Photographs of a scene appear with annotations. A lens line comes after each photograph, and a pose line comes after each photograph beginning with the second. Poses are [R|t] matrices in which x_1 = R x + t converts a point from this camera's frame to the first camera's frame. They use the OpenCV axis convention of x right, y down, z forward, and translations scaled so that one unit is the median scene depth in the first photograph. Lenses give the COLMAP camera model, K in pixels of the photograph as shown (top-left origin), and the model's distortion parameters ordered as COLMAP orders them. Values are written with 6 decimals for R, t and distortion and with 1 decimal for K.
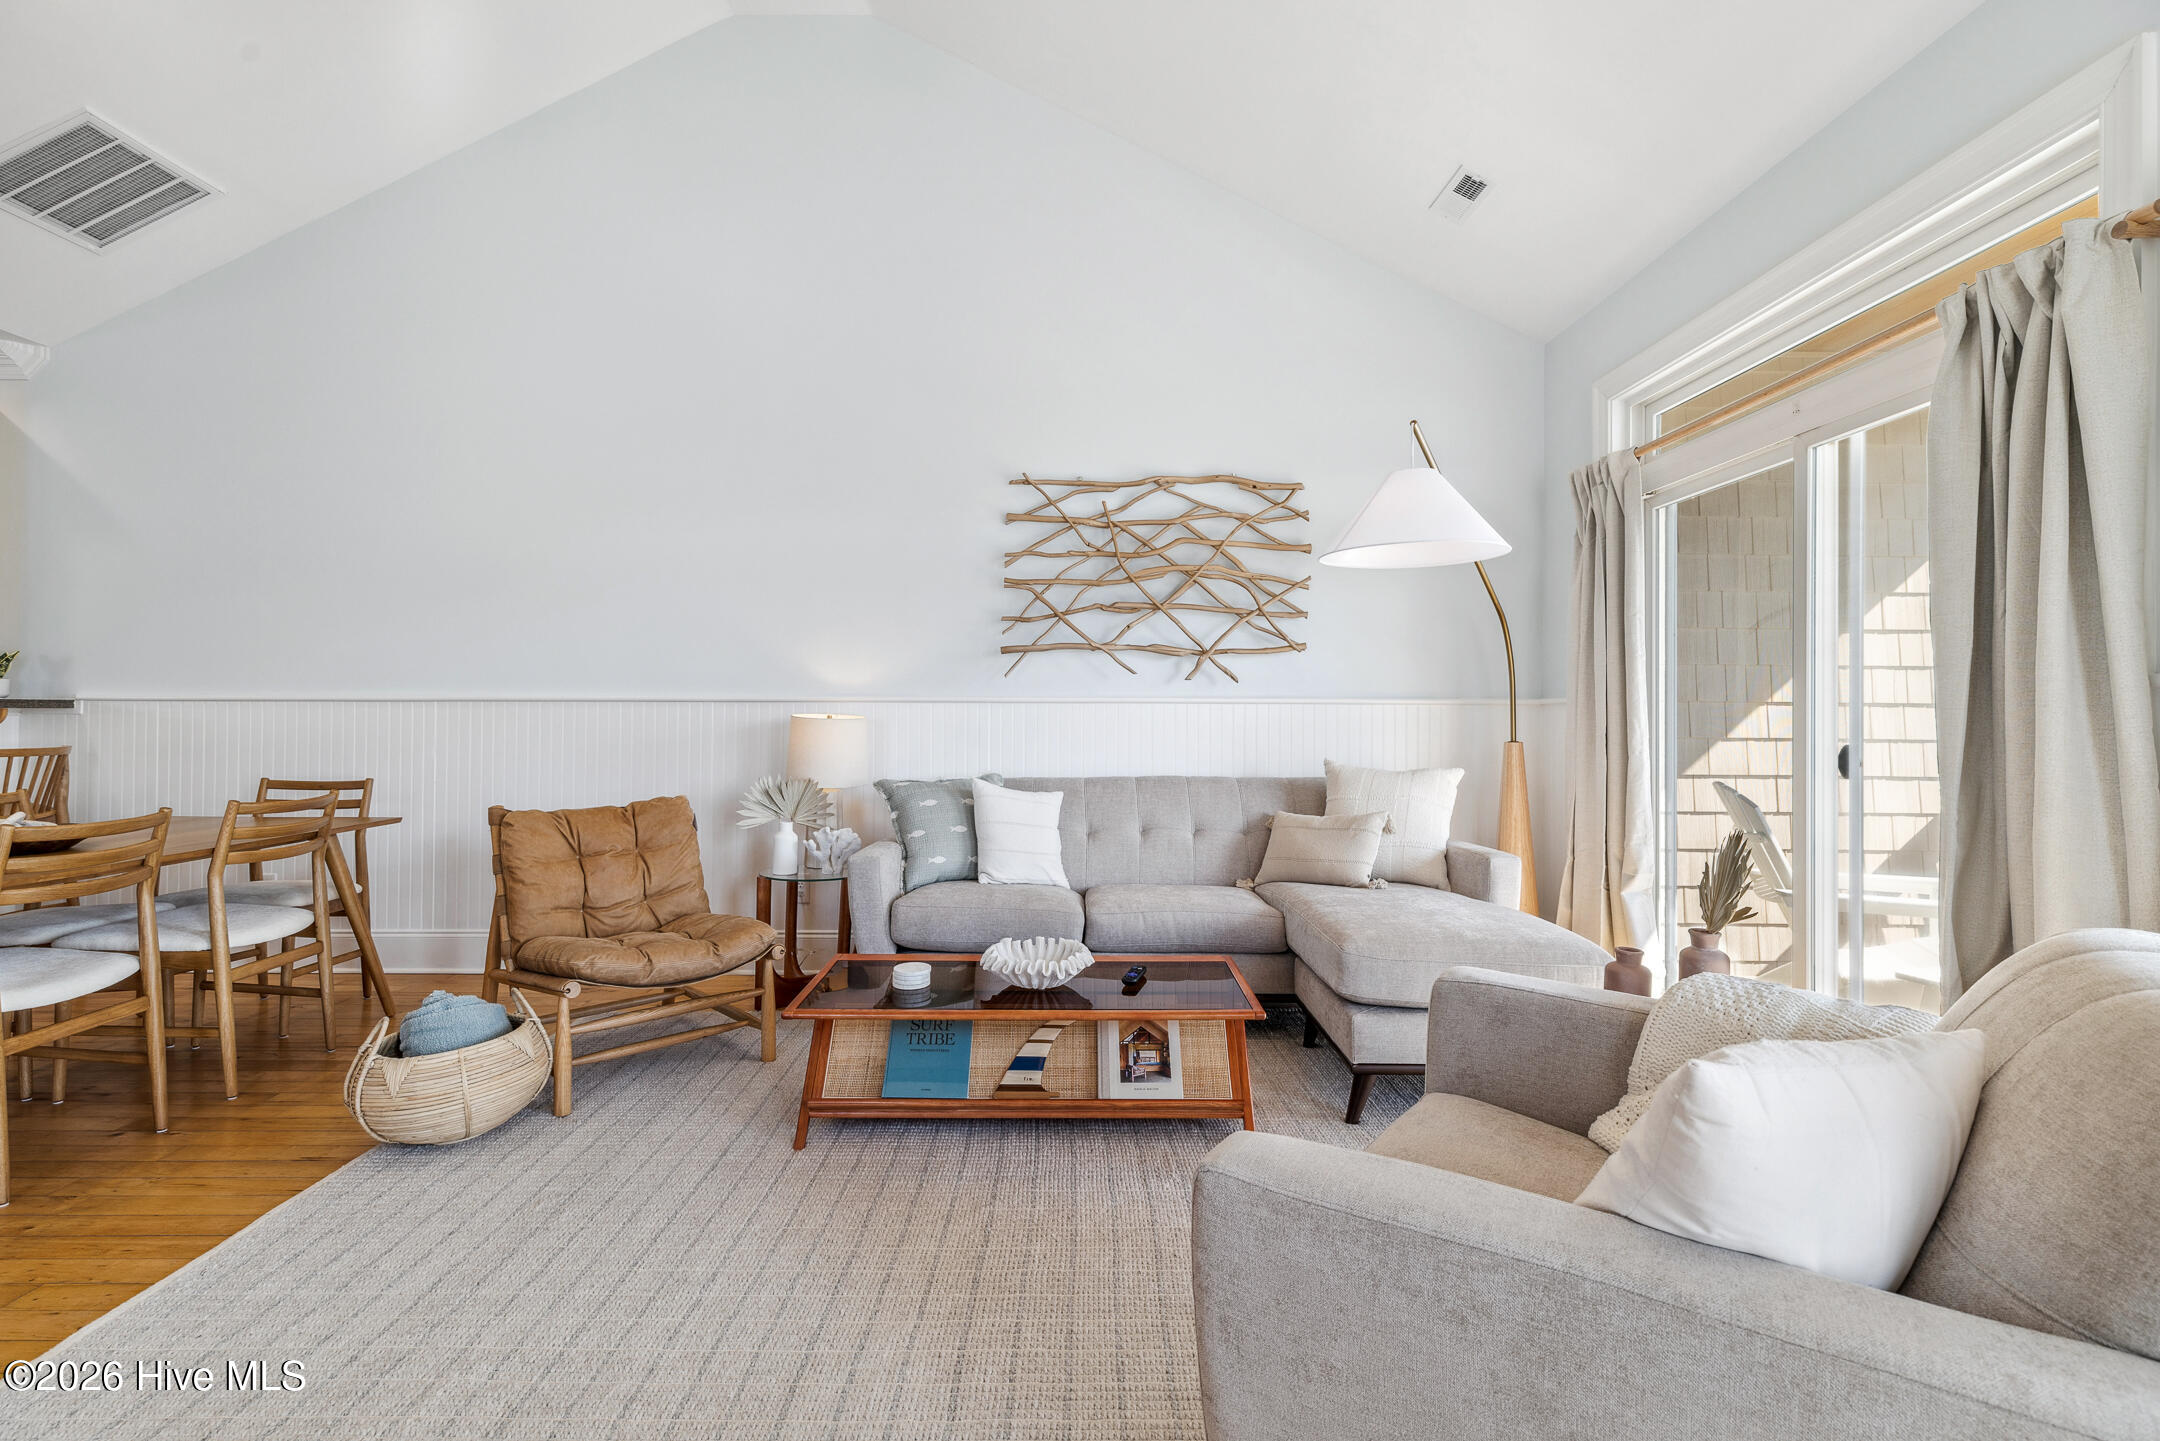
lens RADIAL K [[976.2, 0, 1072.6], [0, 976.2, 714.1], [0, 0, 1]] dist [0.004681, -0.000551]
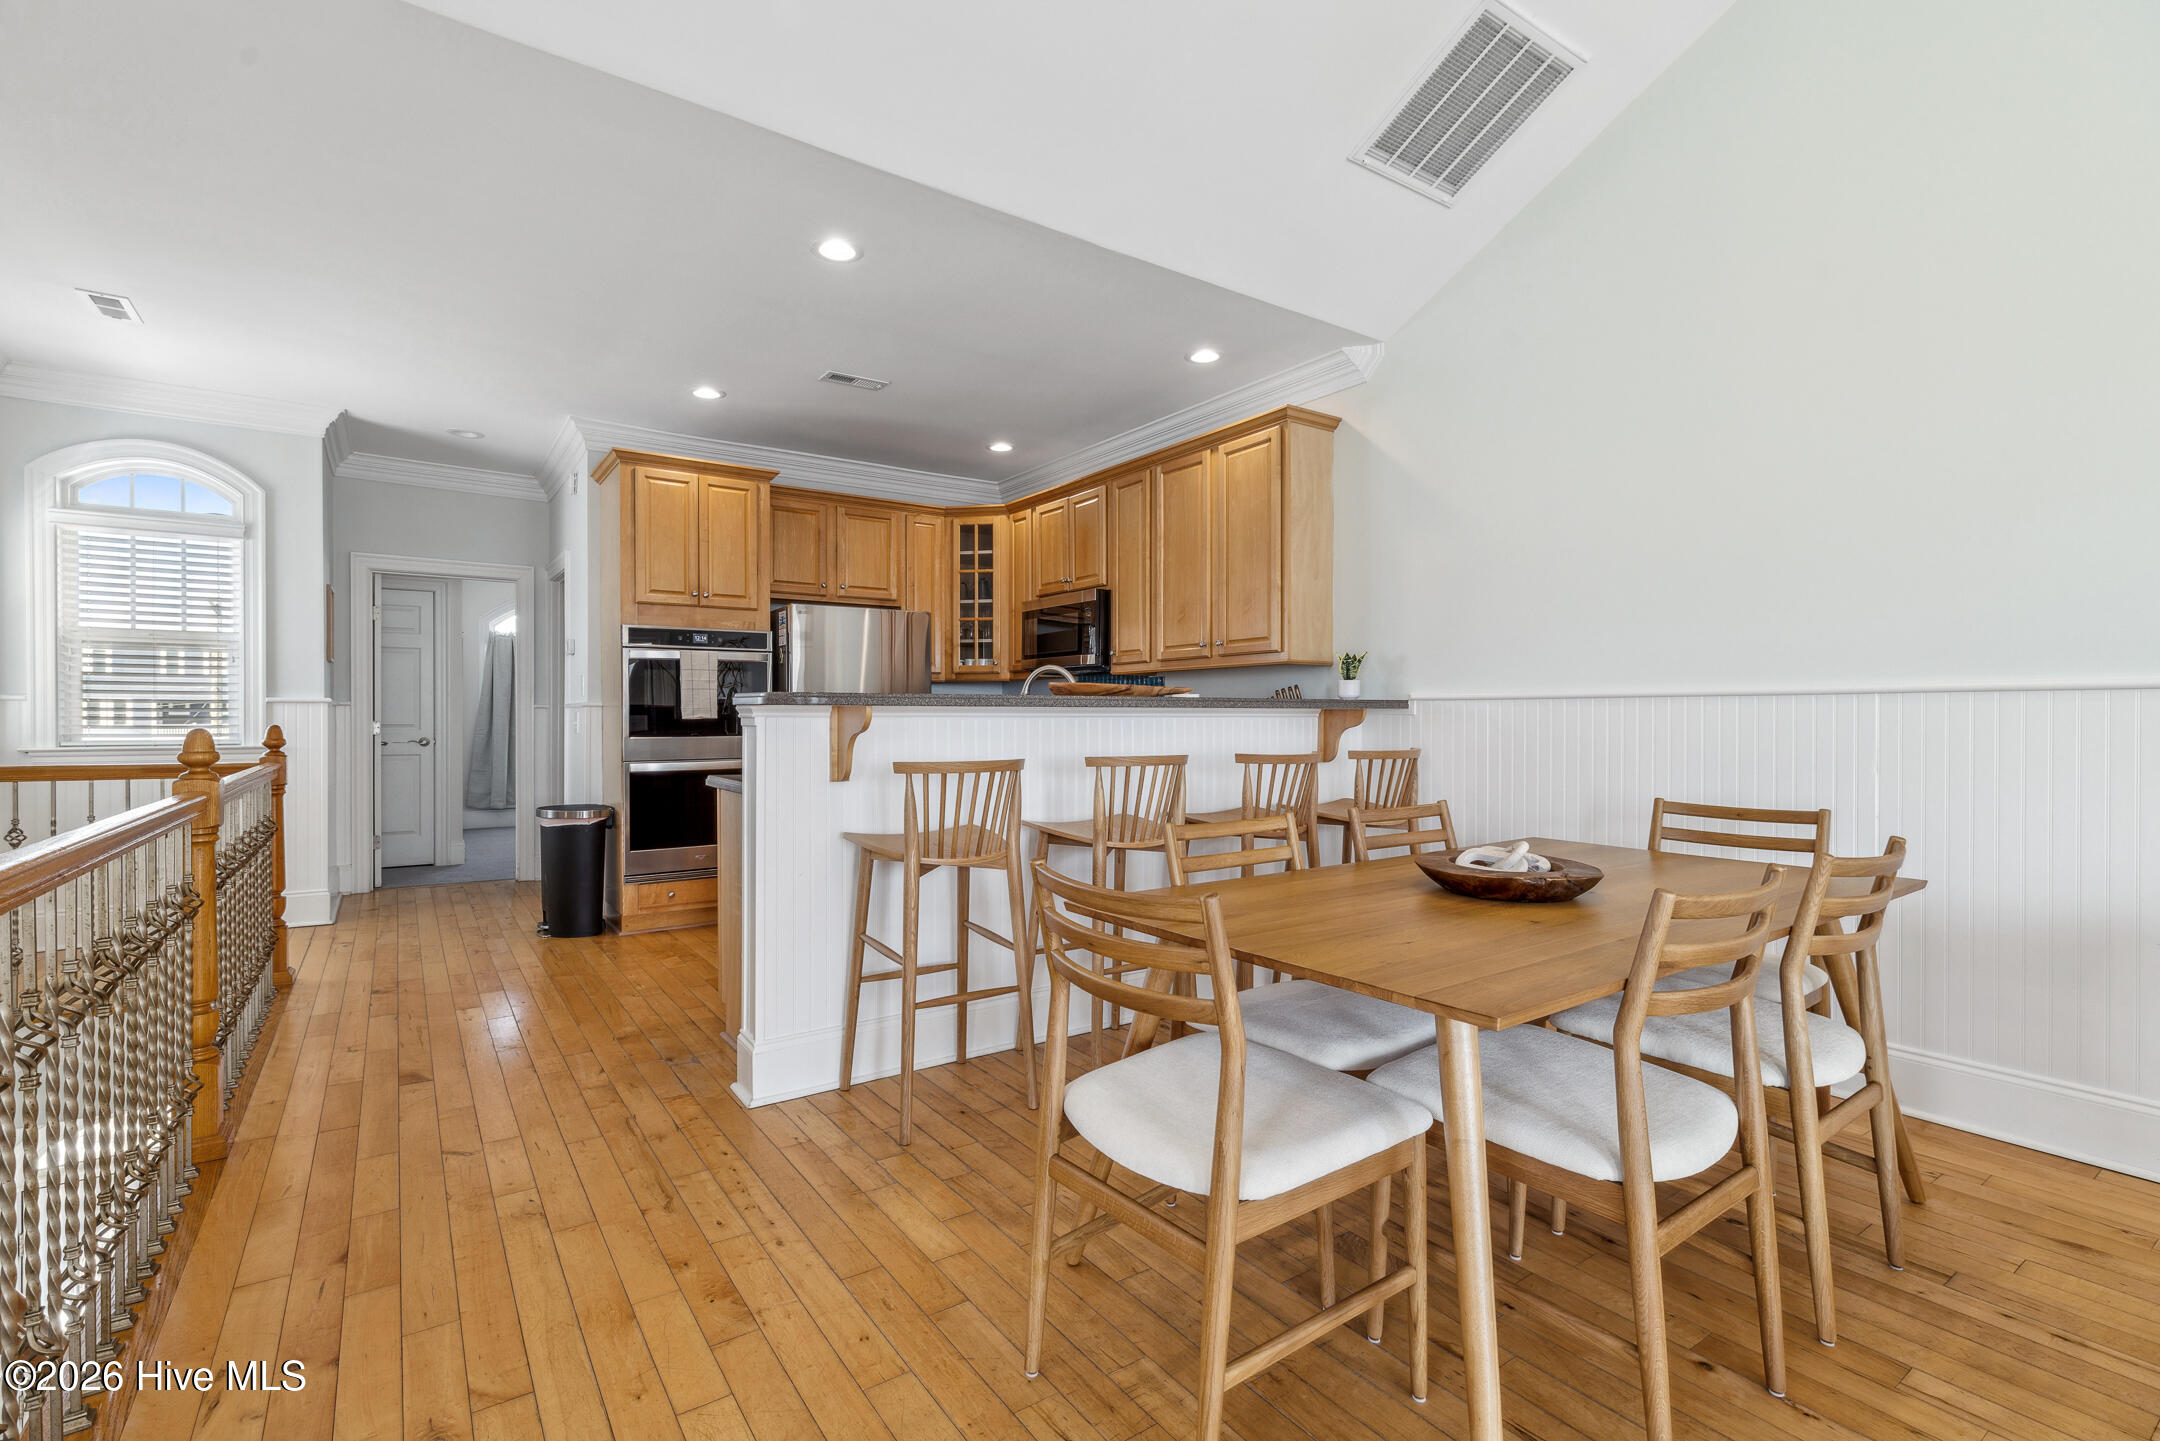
lens RADIAL K [[976.2, 0, 1072.6], [0, 976.2, 714.1], [0, 0, 1]] dist [0.004681, -0.000551]
pose [[0.573369, -0.006033, -0.819275, -0.416275], [0.004471, 0.999981, -0.004235, 0.001658], [0.819285, -0.001234, 0.573385, 0.180230]]
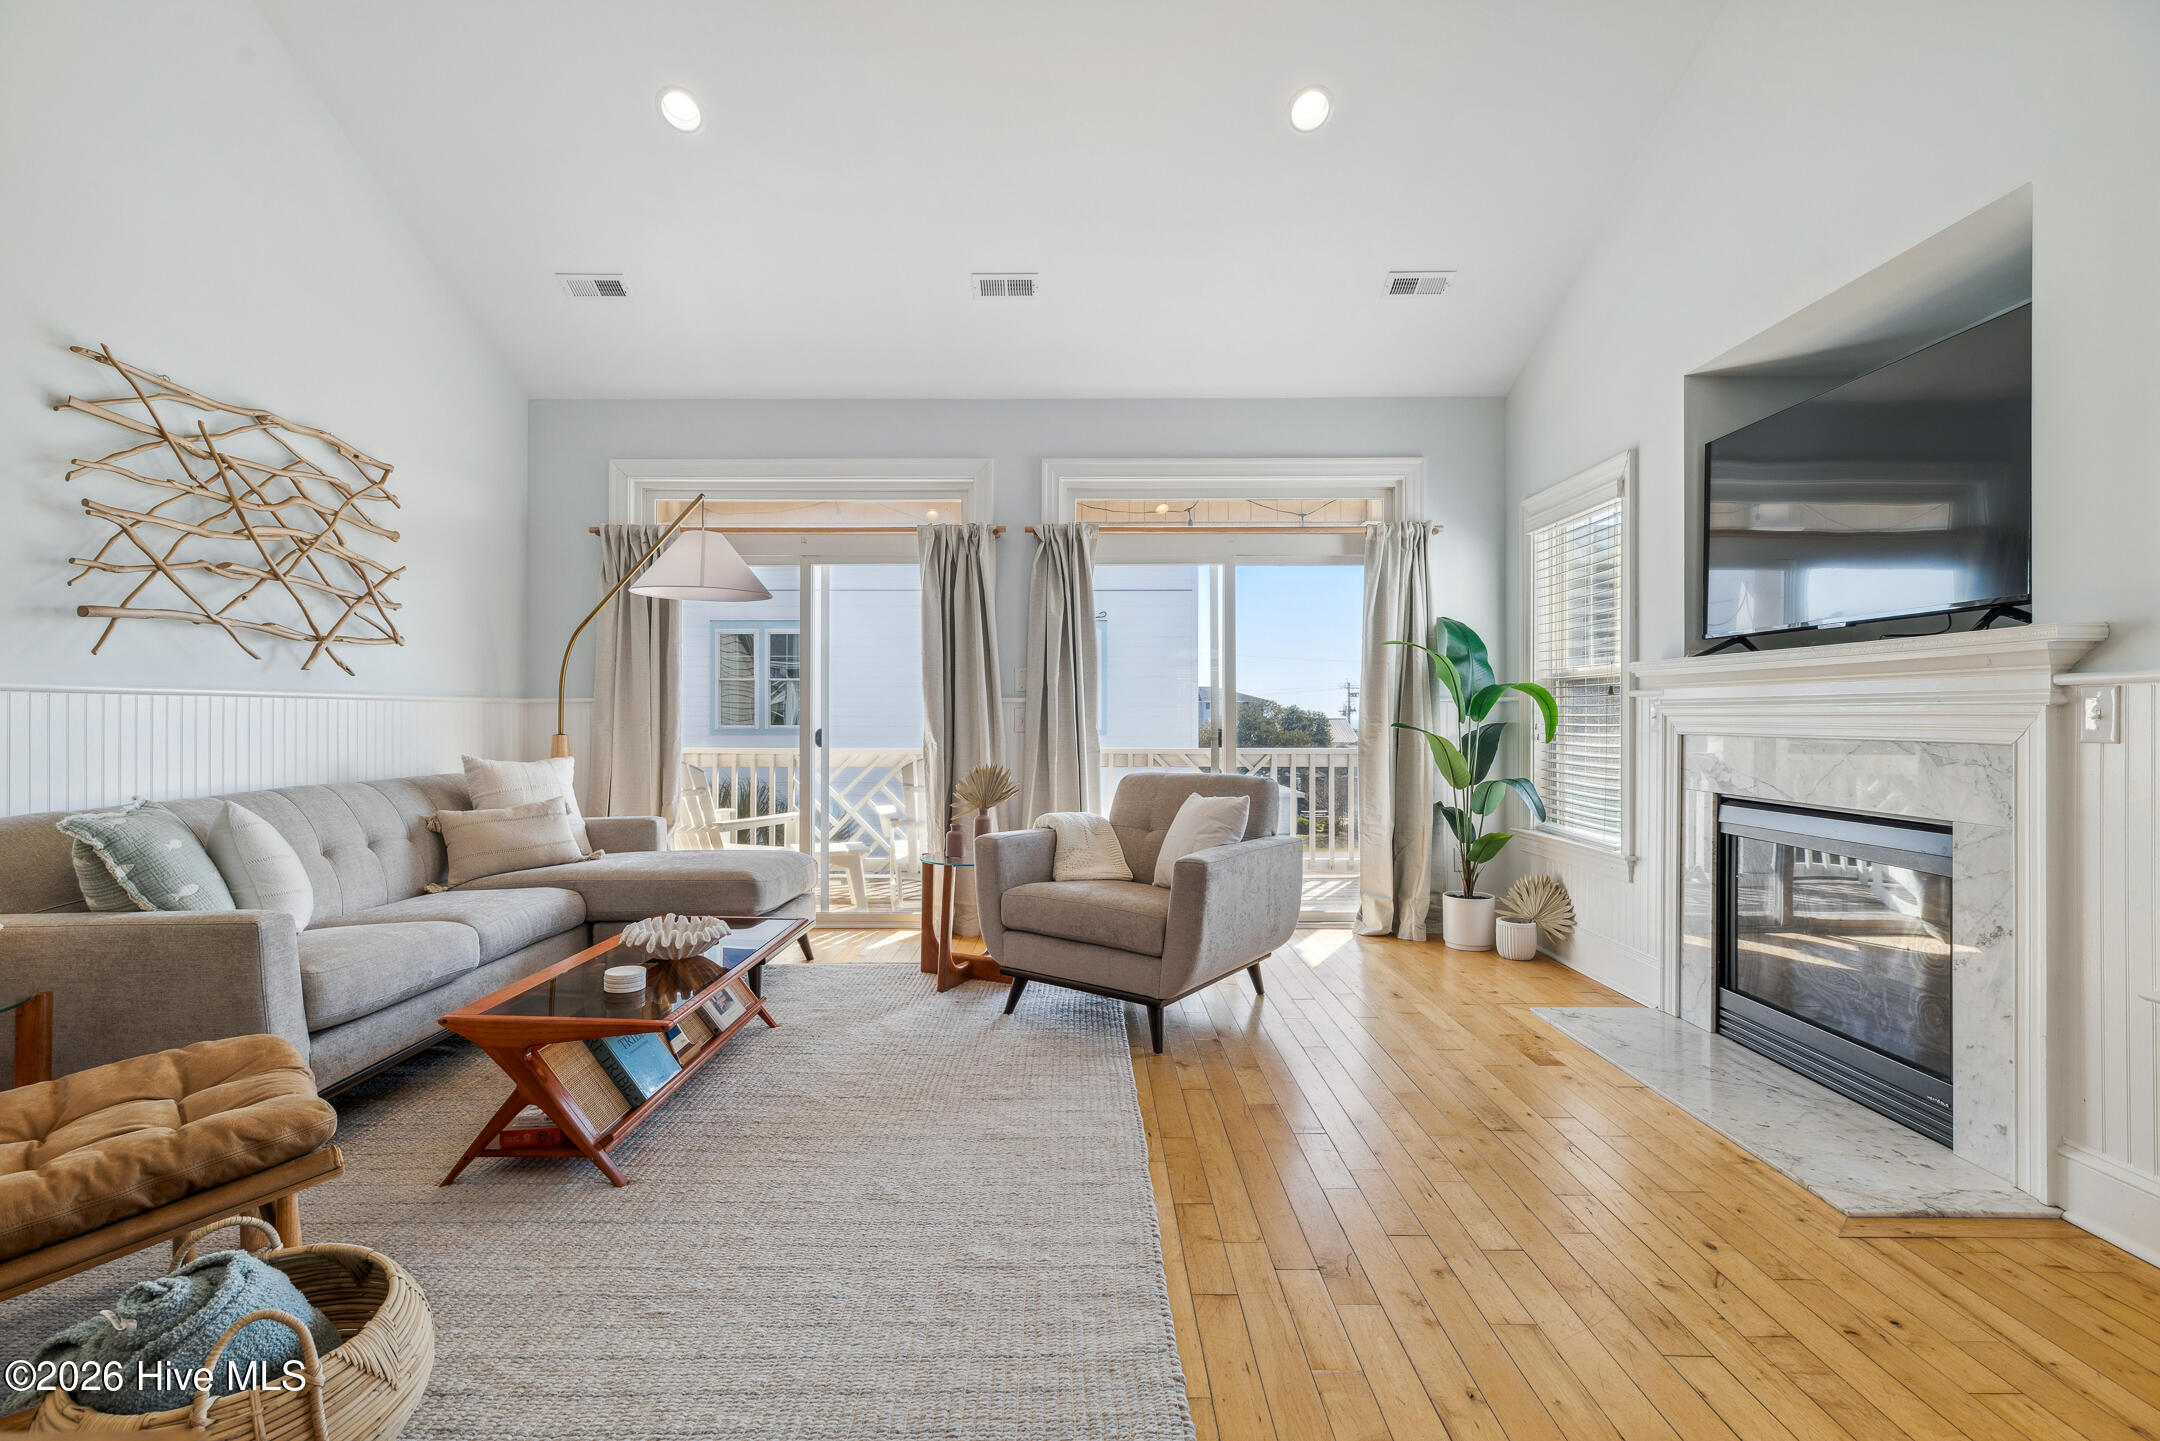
lens RADIAL K [[976.2, 0, 1072.6], [0, 976.2, 714.1], [0, 0, 1]] dist [0.004681, -0.000551]
pose [[0.004779, -0.000298, 0.999989, -0.713677], [-0.001137, 0.999999, 0.000304, 0.001857], [-0.999988, -0.001139, 0.004779, 0.344160]]
